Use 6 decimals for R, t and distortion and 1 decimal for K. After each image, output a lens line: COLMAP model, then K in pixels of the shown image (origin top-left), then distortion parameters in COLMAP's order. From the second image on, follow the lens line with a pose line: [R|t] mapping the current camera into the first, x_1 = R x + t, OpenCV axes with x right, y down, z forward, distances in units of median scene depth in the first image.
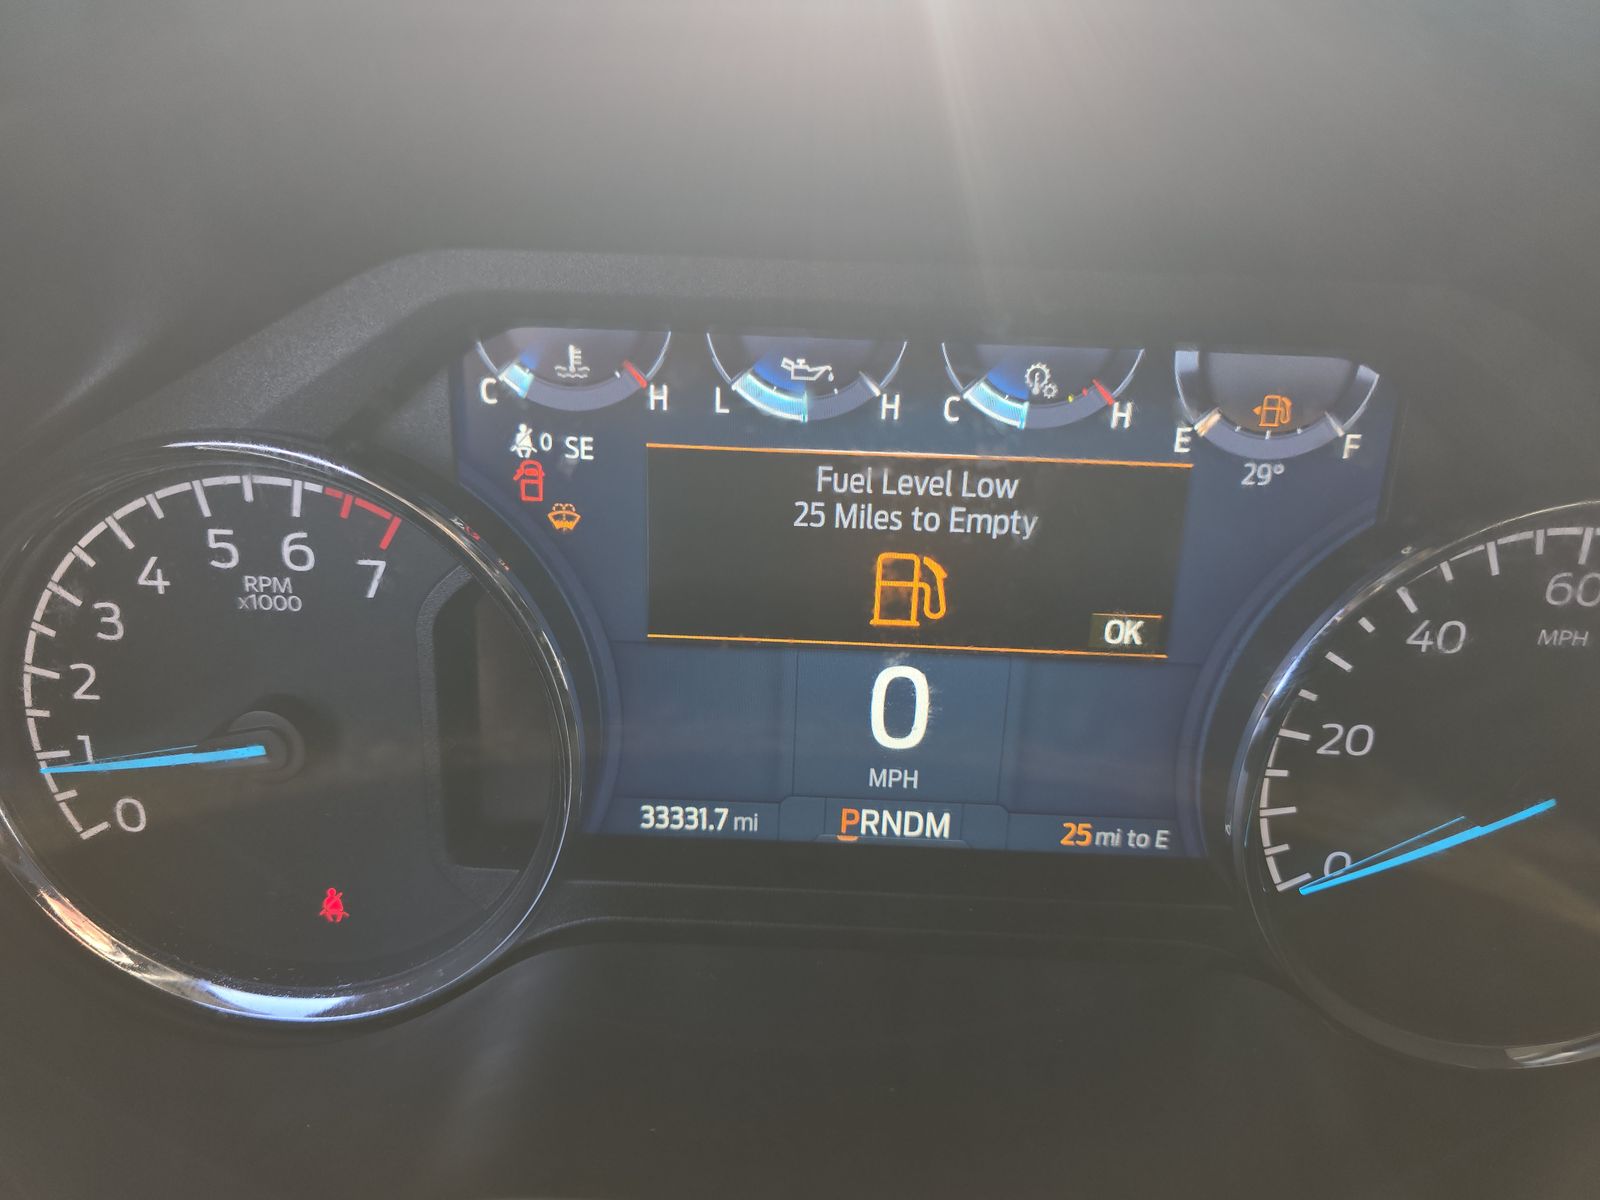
lens RADIAL K [[1069.3, 0, 800.0], [0, 1069.3, 600.0], [0, 0, 1]] dist [0.003239, -0.040987]
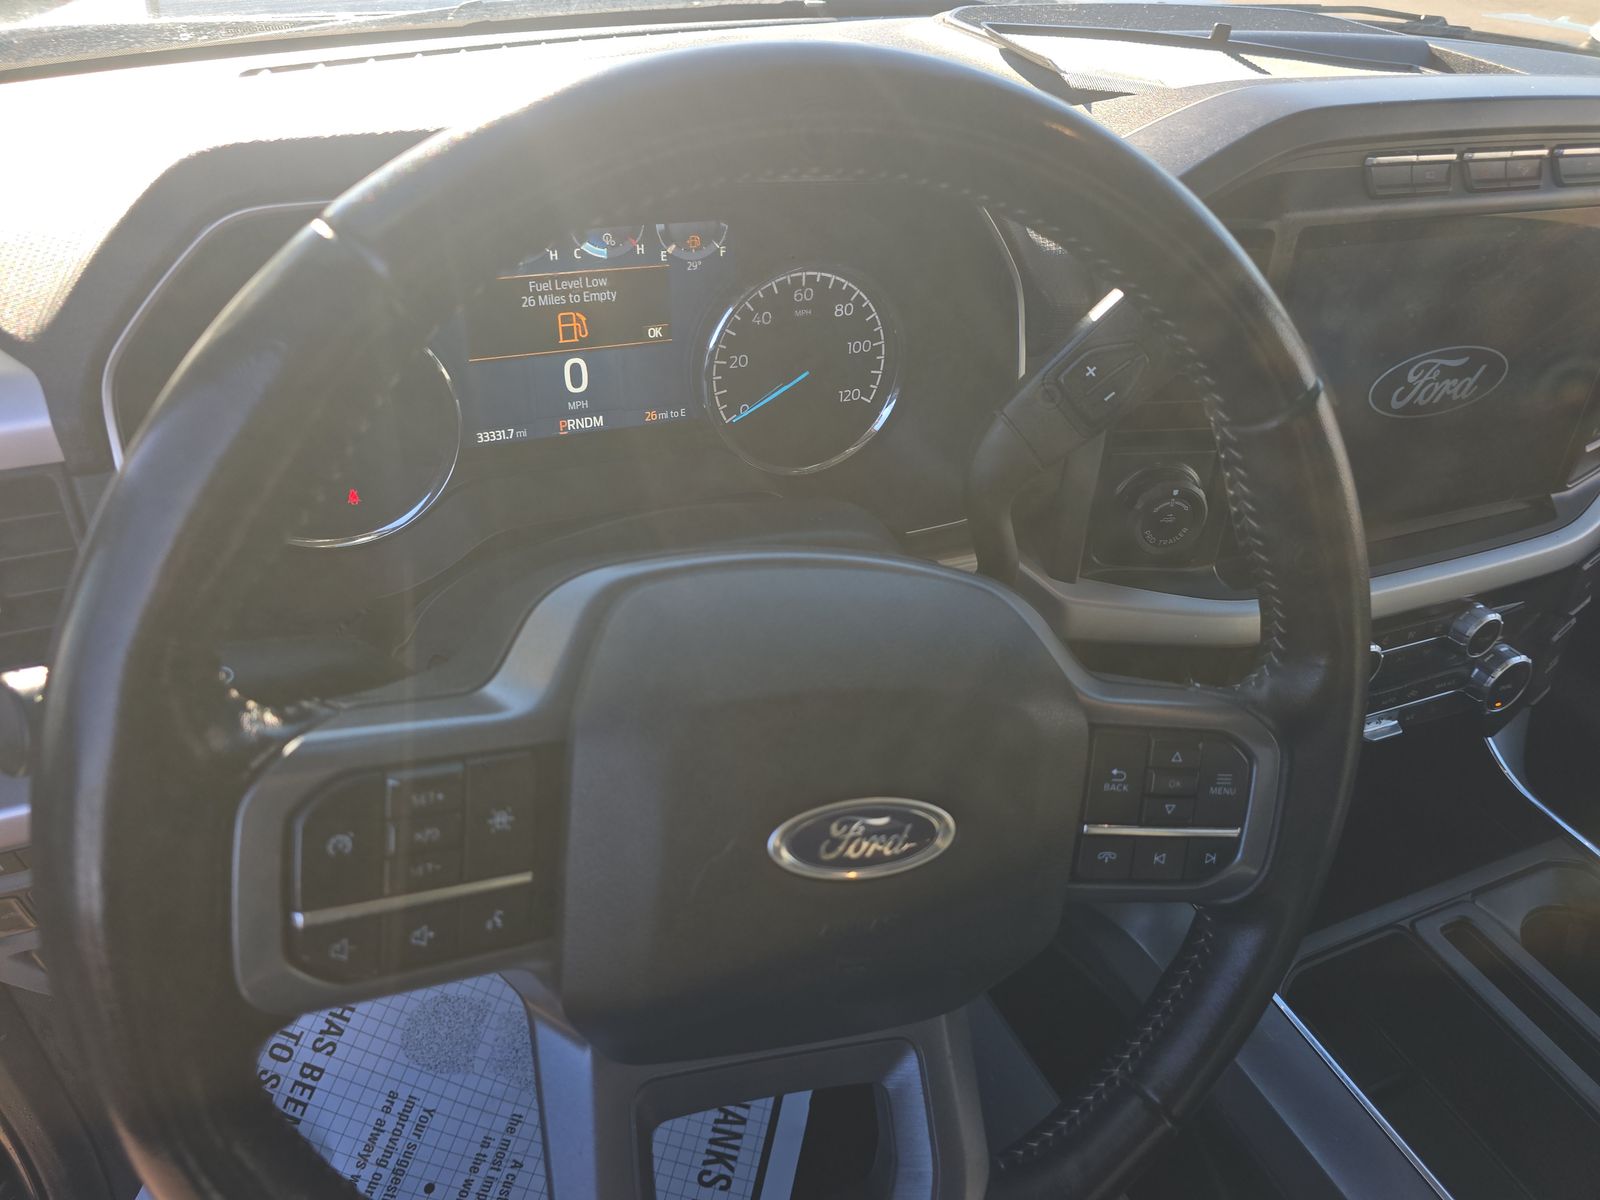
lens RADIAL K [[1081.5, 0, 800.0], [0, 1081.5, 600.0], [0, 0, 1]] dist [0.064246, -0.055020]
pose [[0.902500, -0.229313, 0.364567, -0.512944], [0.131004, 0.952526, 0.274832, -0.031907], [-0.410282, -0.200276, 0.889695, -1.695120]]
